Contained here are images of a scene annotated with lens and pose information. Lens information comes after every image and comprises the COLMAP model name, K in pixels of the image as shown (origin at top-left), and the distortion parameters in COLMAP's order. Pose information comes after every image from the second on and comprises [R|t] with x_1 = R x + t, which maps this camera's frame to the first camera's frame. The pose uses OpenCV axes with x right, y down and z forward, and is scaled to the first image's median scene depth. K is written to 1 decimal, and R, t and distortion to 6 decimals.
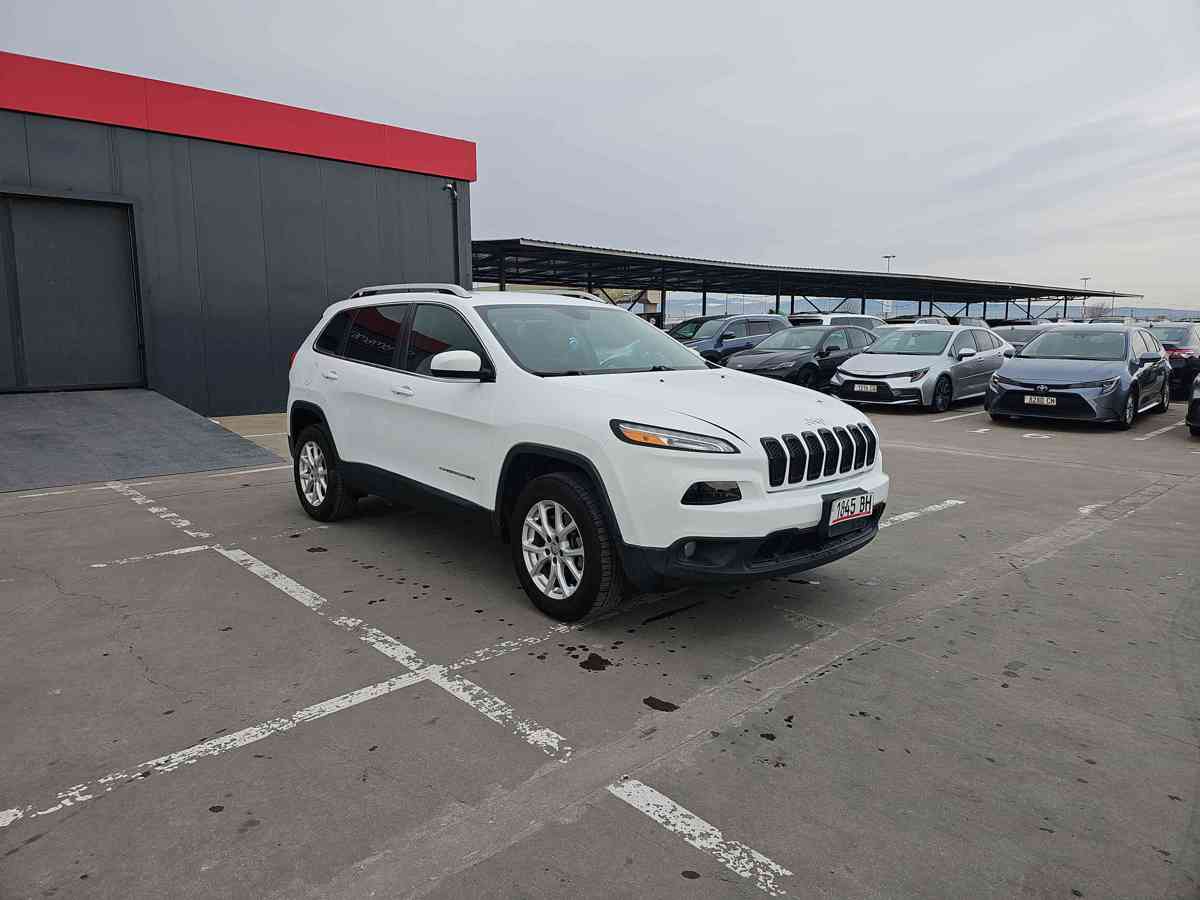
lens RADIAL K [[801.4, 0, 605.5], [0, 801.4, 448.7], [0, 0, 1]] dist [0.091226, -0.095911]
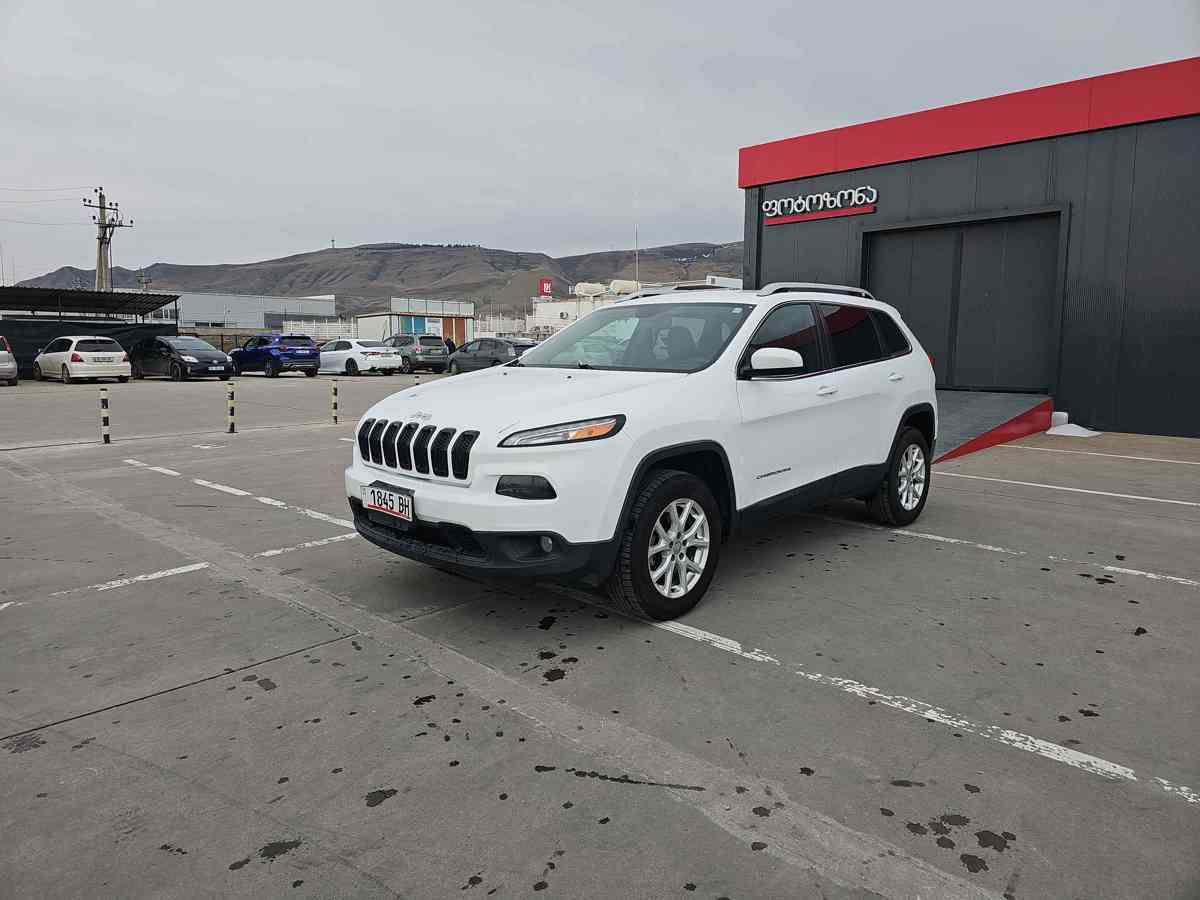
lens RADIAL K [[832.3, 0, 599.8], [0, 832.3, 403.3], [0, 0, 1]] dist [0.020793, -0.001079]
pose [[0.019474, 0.077475, -0.996804, 1.256443], [-0.137171, 0.987772, 0.074093, -0.152271], [0.990356, 0.135290, 0.029863, 1.141710]]
